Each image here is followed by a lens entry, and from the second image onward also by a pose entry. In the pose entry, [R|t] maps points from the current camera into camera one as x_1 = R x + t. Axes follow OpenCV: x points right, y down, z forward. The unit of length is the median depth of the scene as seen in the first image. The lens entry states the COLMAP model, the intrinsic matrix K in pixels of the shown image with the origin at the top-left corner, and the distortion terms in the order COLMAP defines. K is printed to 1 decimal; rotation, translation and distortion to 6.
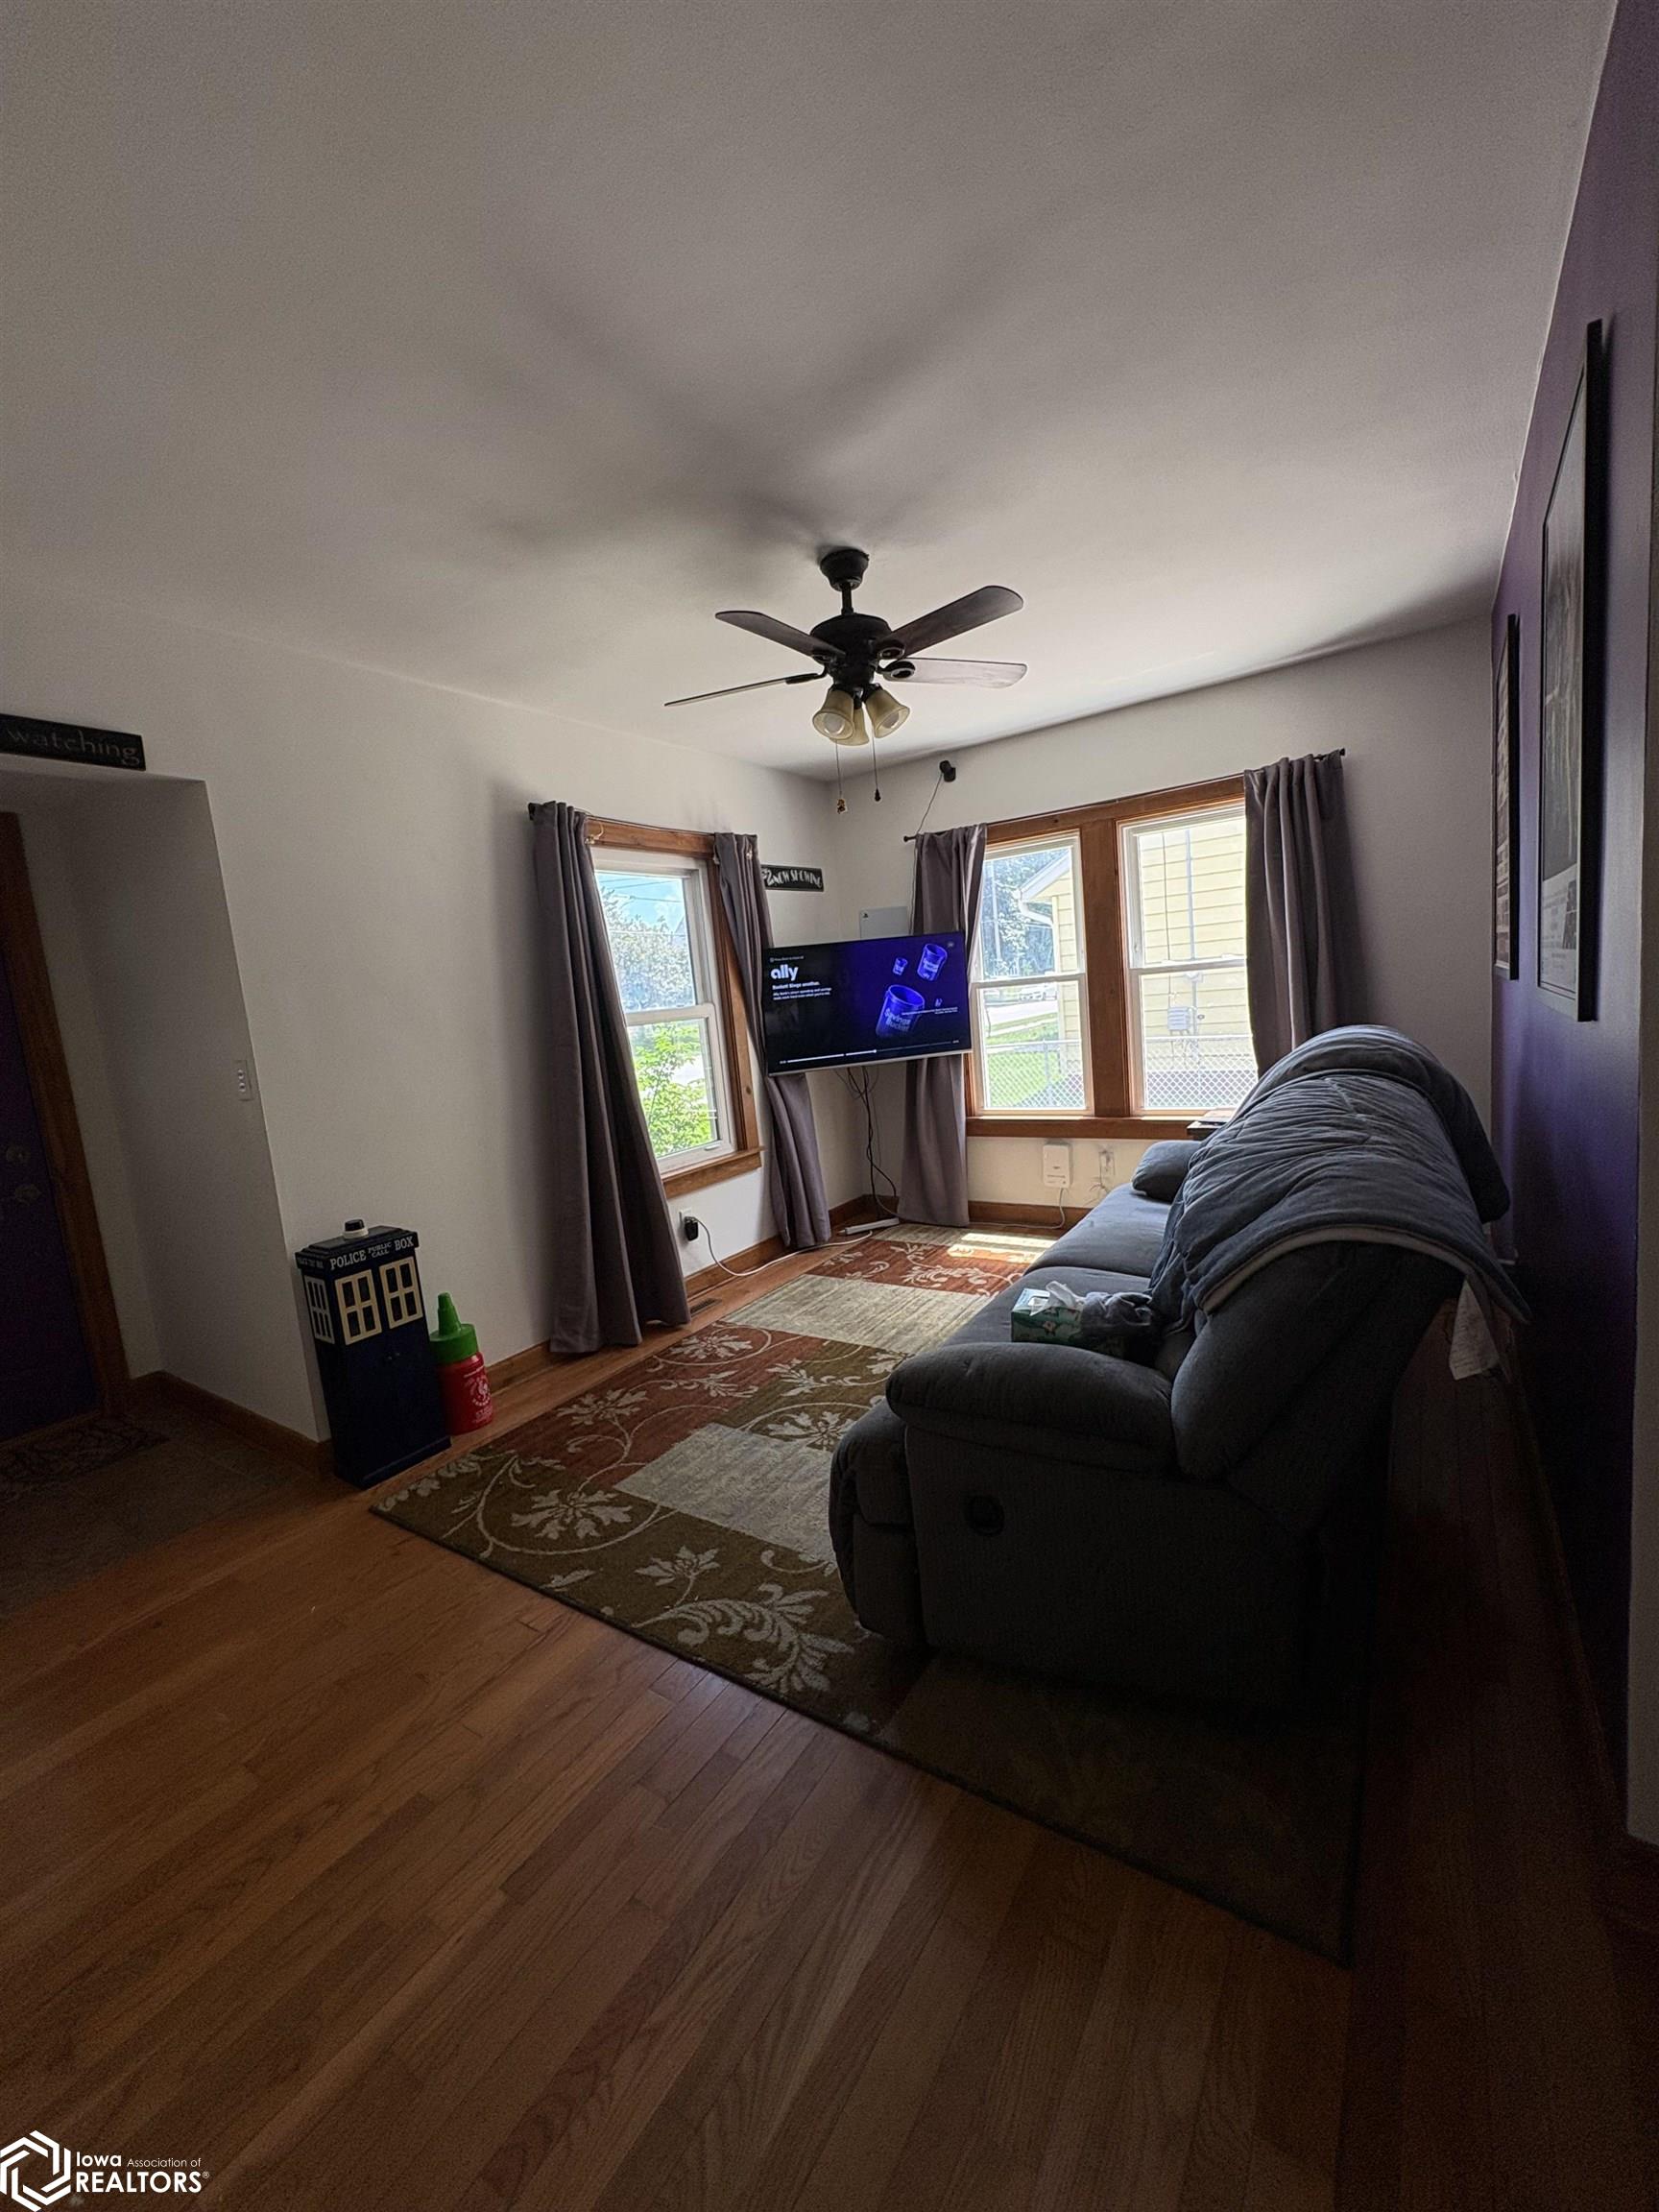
lens RADIAL K [[881.0, 0, 829.5], [0, 881.0, 1106.0], [0, 0, 1]] dist [-0.001322, 0.000341]
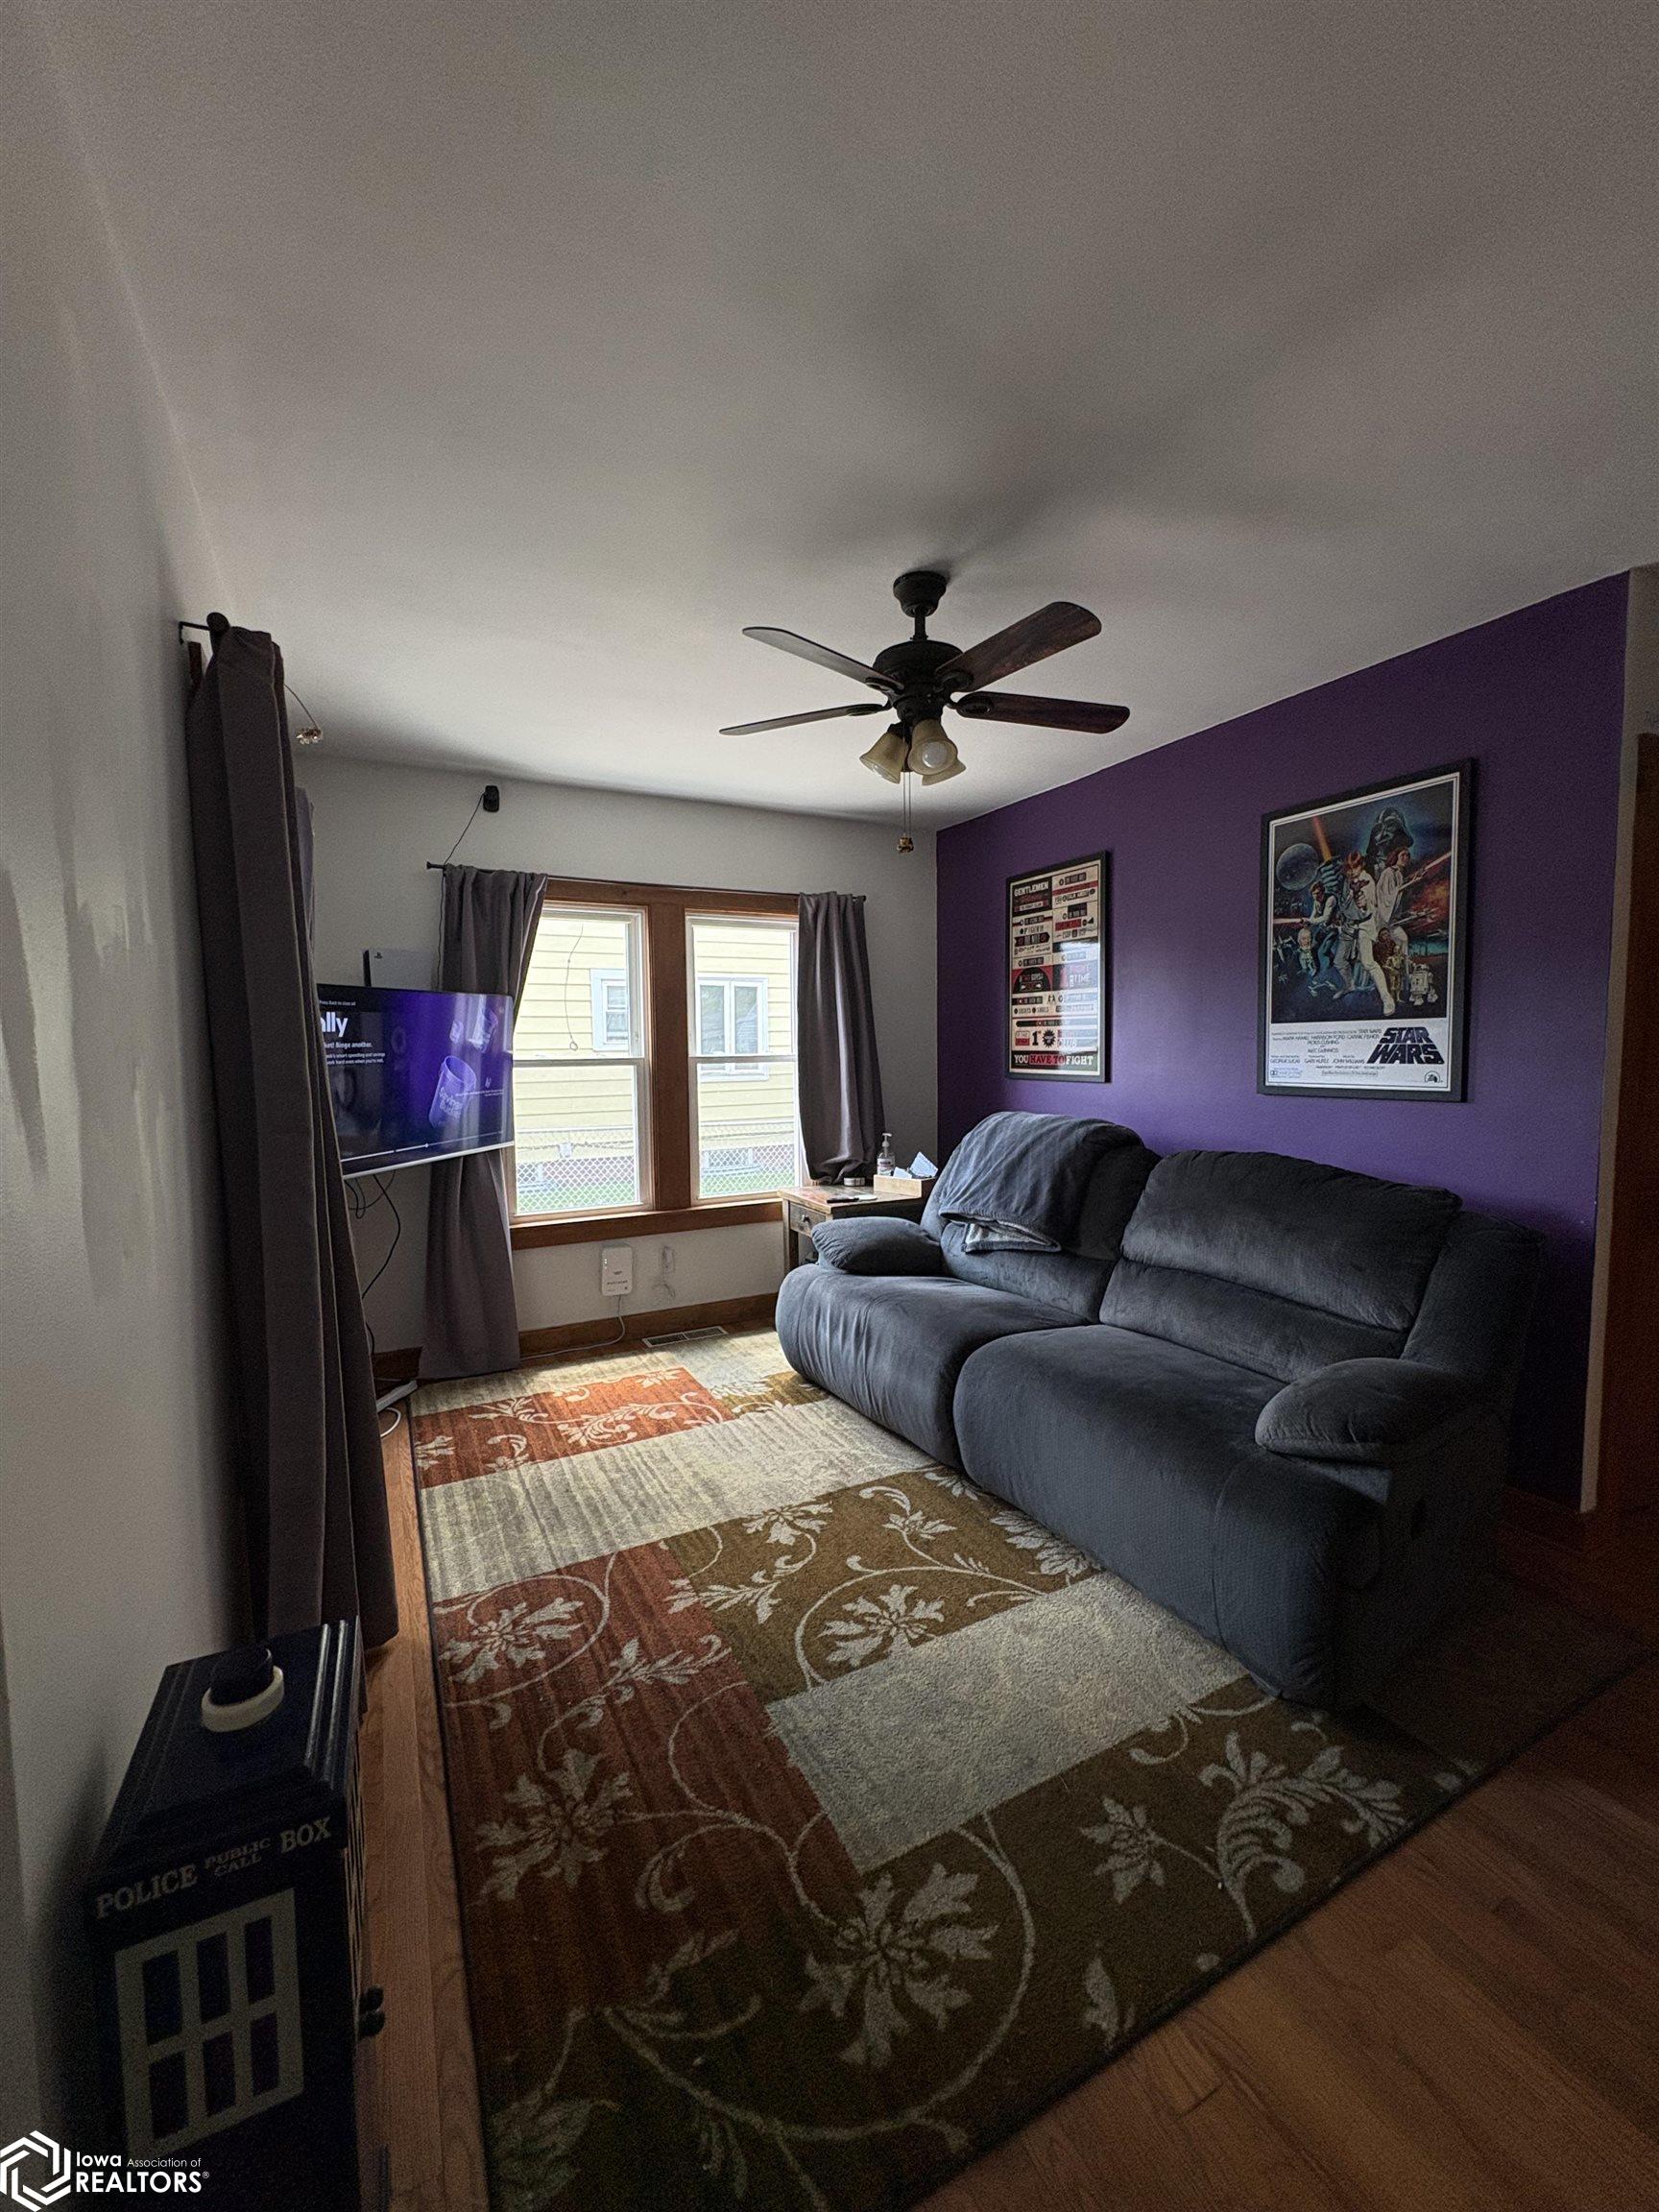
lens RADIAL K [[881.0, 0, 829.5], [0, 881.0, 1106.0], [0, 0, 1]] dist [-0.001322, 0.000341]
pose [[0.476882, 0.023537, 0.878652, -0.507187], [0.079378, 0.994404, -0.069719, -0.021971], [-0.875376, 0.102994, 0.472345, 0.448248]]
